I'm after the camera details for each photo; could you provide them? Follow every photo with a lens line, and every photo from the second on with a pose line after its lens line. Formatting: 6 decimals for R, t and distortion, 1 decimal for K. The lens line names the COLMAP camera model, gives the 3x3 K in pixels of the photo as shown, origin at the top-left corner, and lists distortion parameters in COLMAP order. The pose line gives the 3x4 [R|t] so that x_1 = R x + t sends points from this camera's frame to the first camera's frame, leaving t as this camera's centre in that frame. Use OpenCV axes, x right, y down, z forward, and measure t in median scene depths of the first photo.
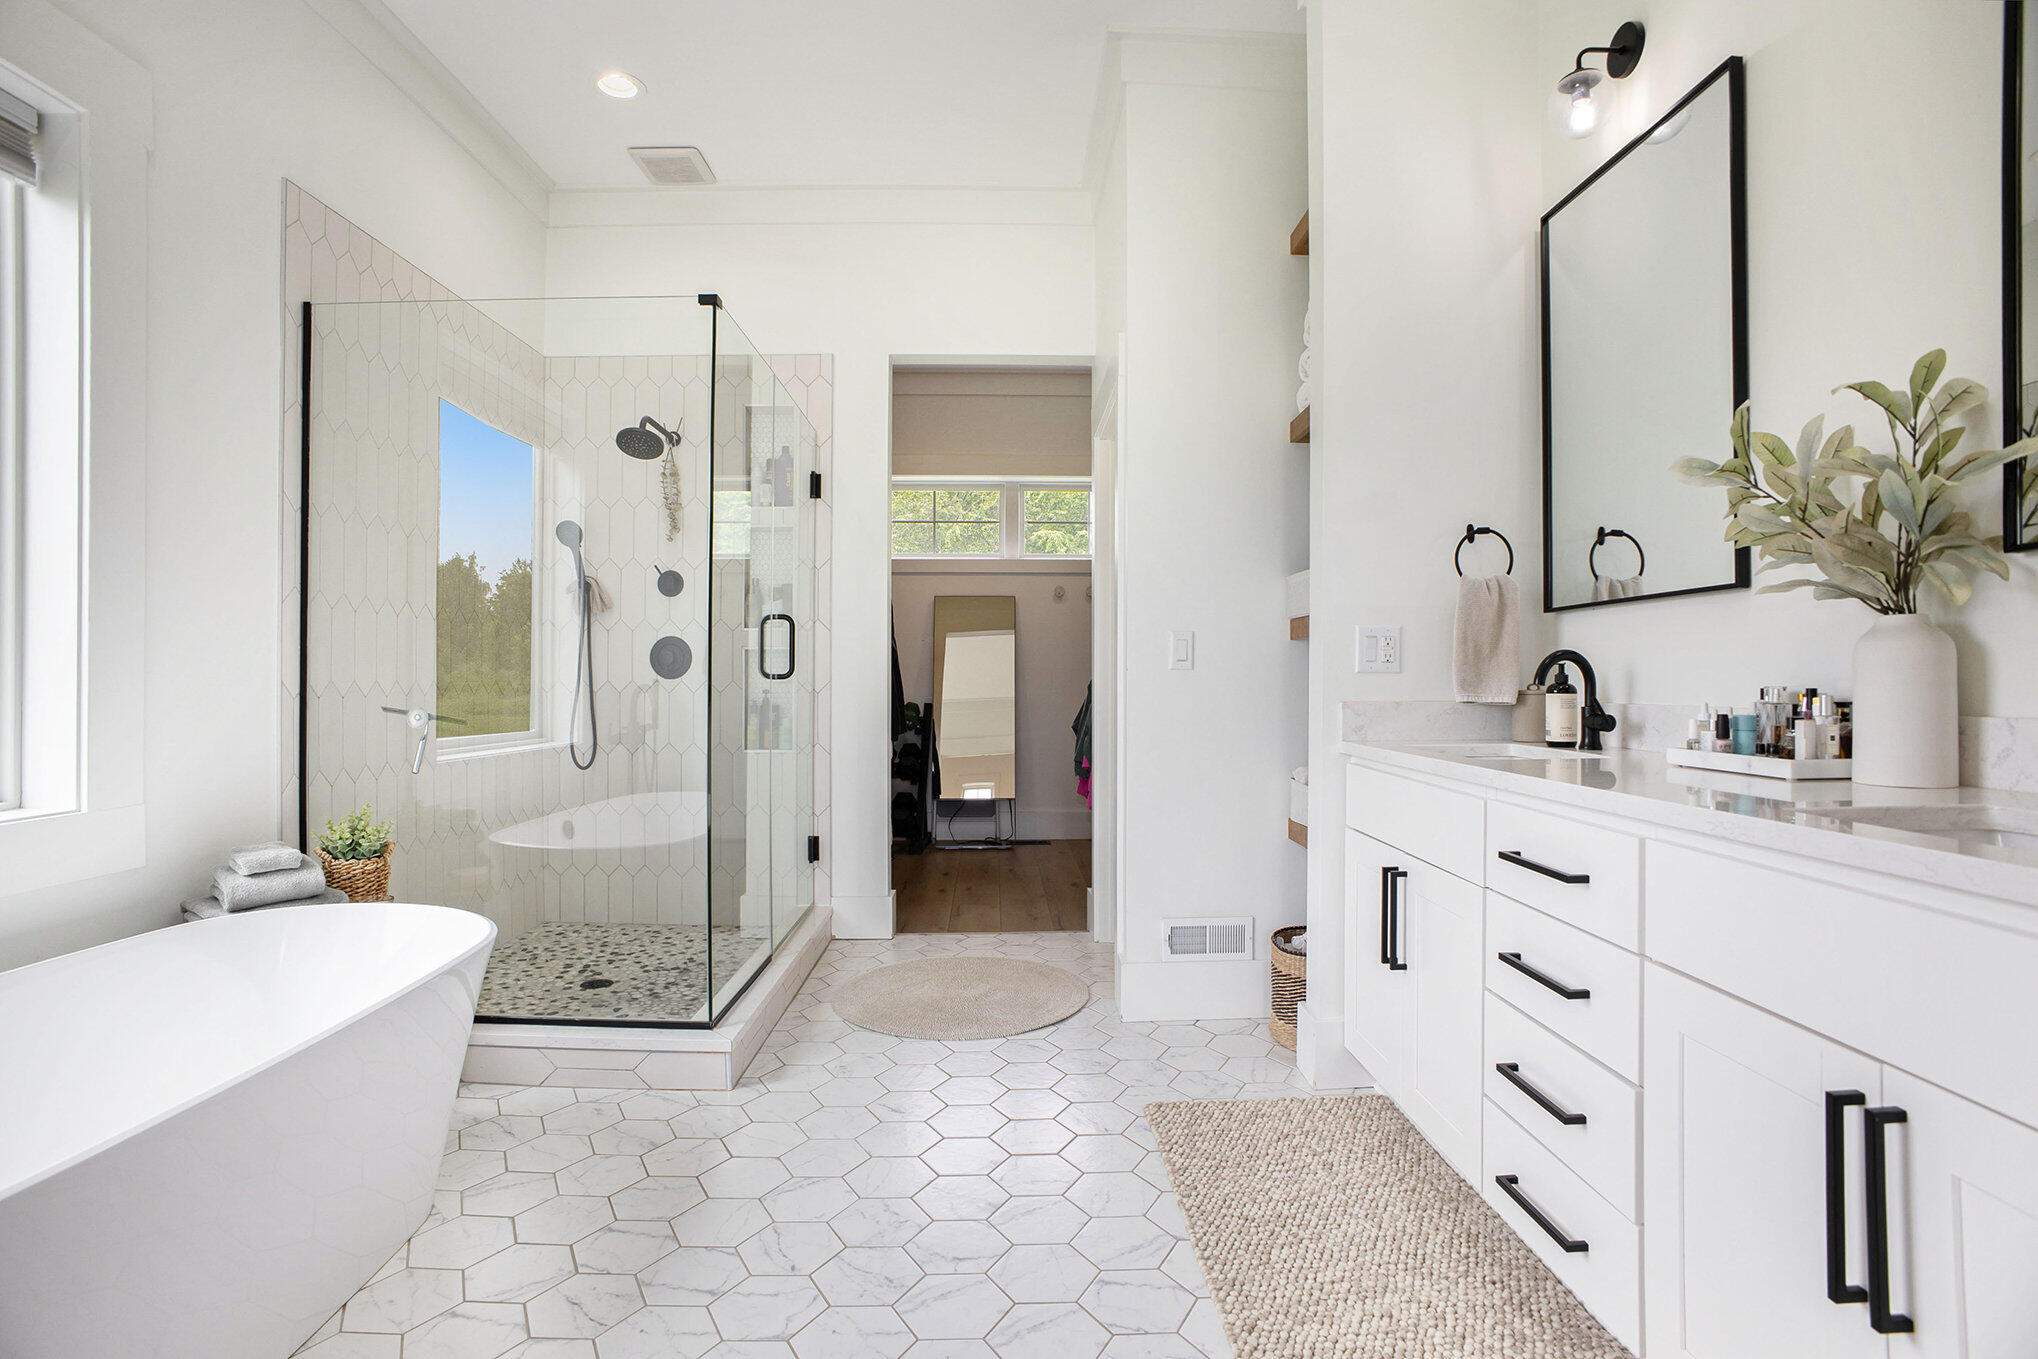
lens RADIAL K [[1012.5, 0, 1022.3], [0, 1012.5, 671.1], [0, 0, 1]] dist [-0.083790, 0.031992]
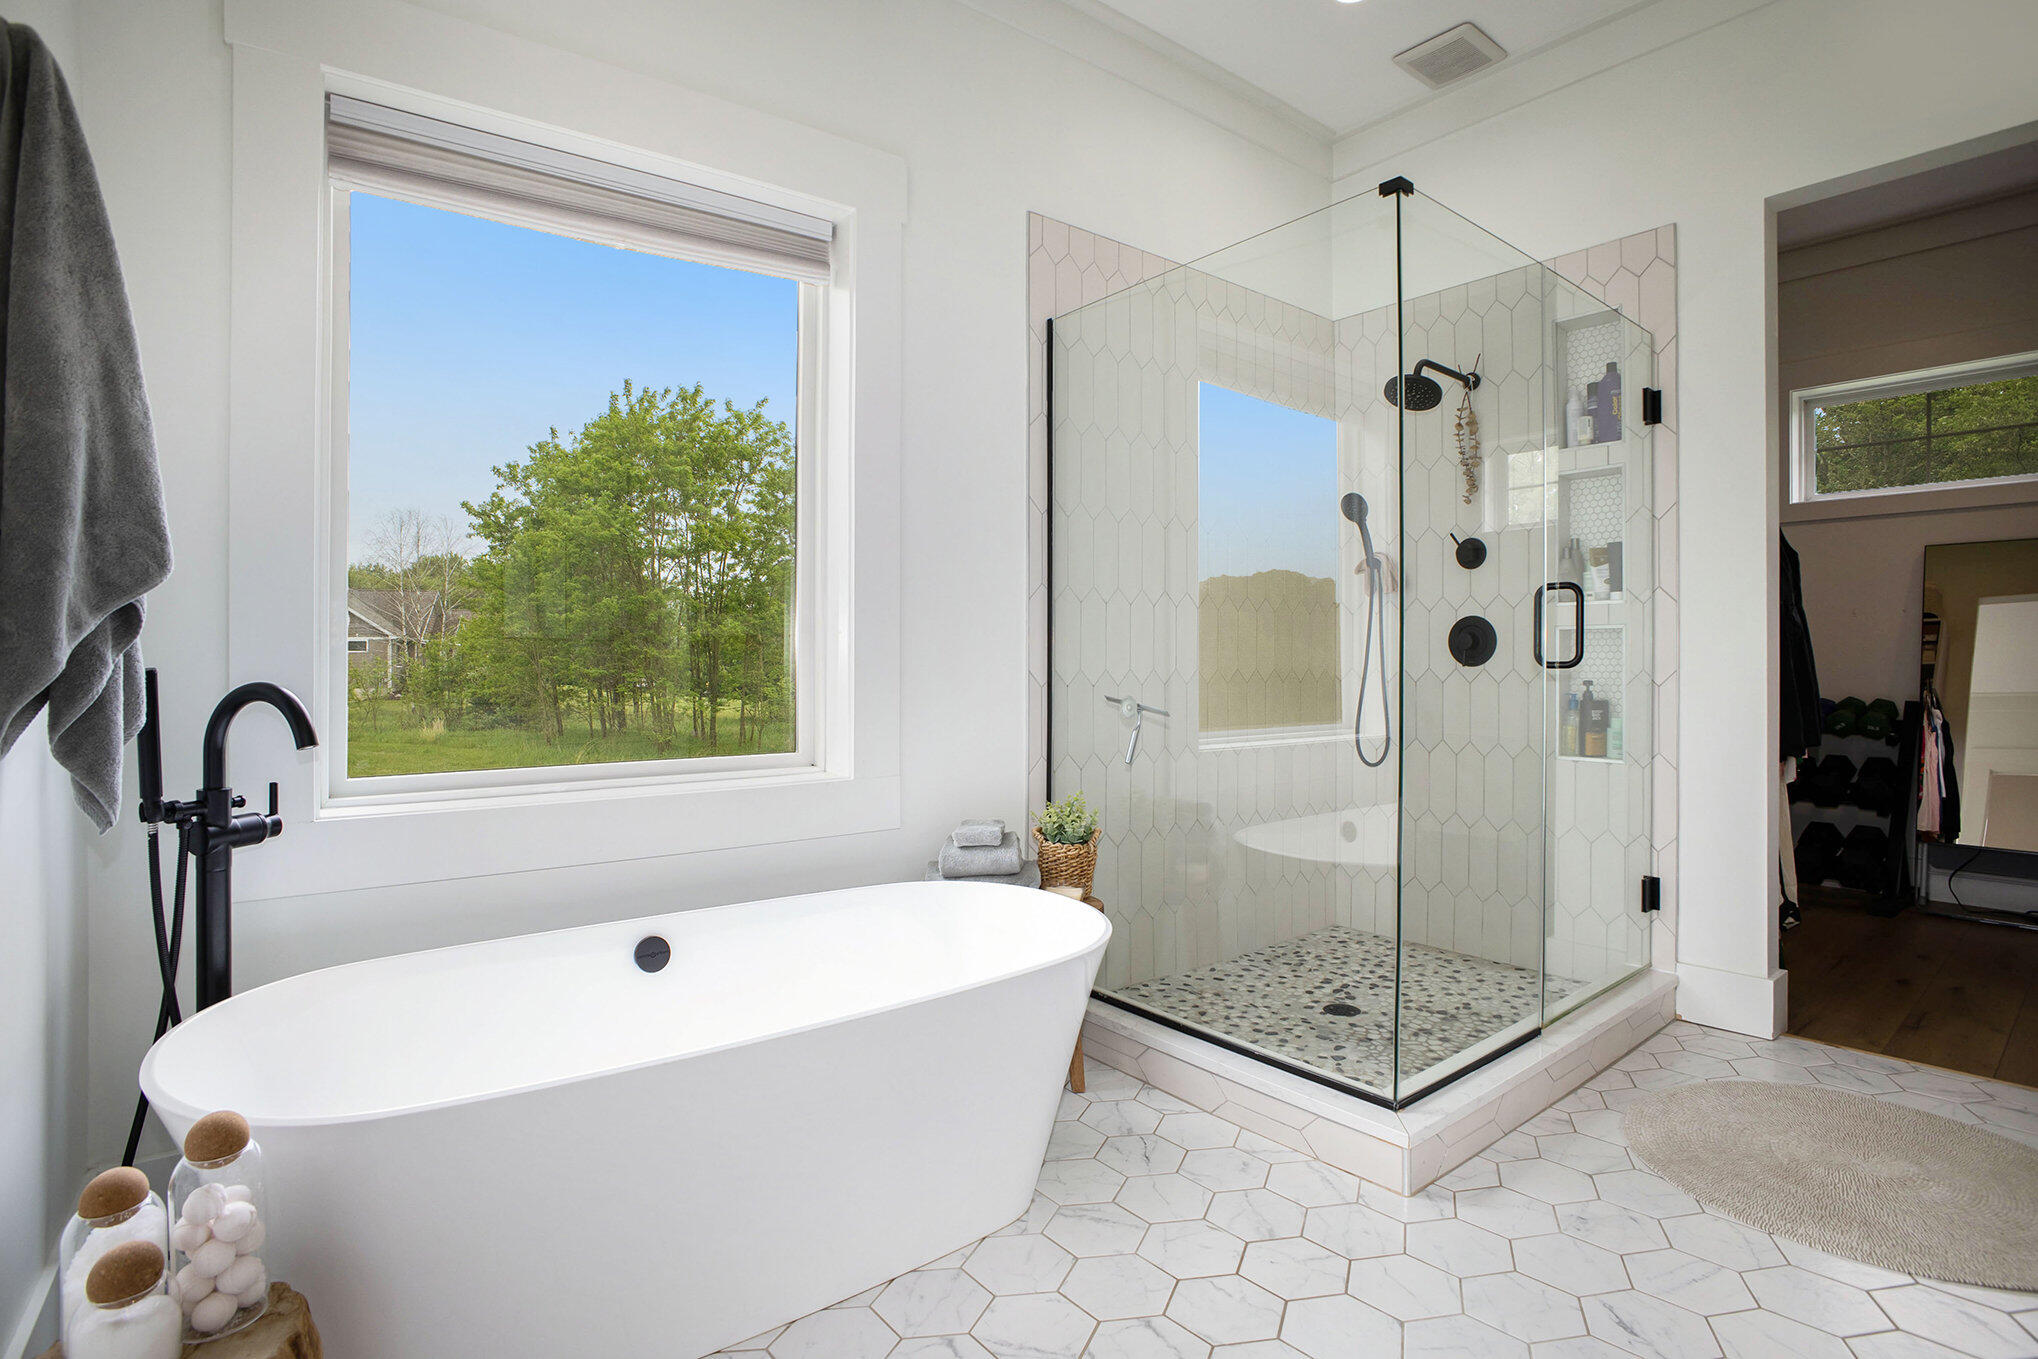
lens RADIAL K [[1012.5, 0, 1022.3], [0, 1012.5, 671.1], [0, 0, 1]] dist [-0.083790, 0.031992]
pose [[0.611180, 0.005917, -0.791470, 0.099553], [0.008317, 0.999869, 0.013897, -0.003700], [0.791448, -0.015076, 0.611051, 0.225357]]
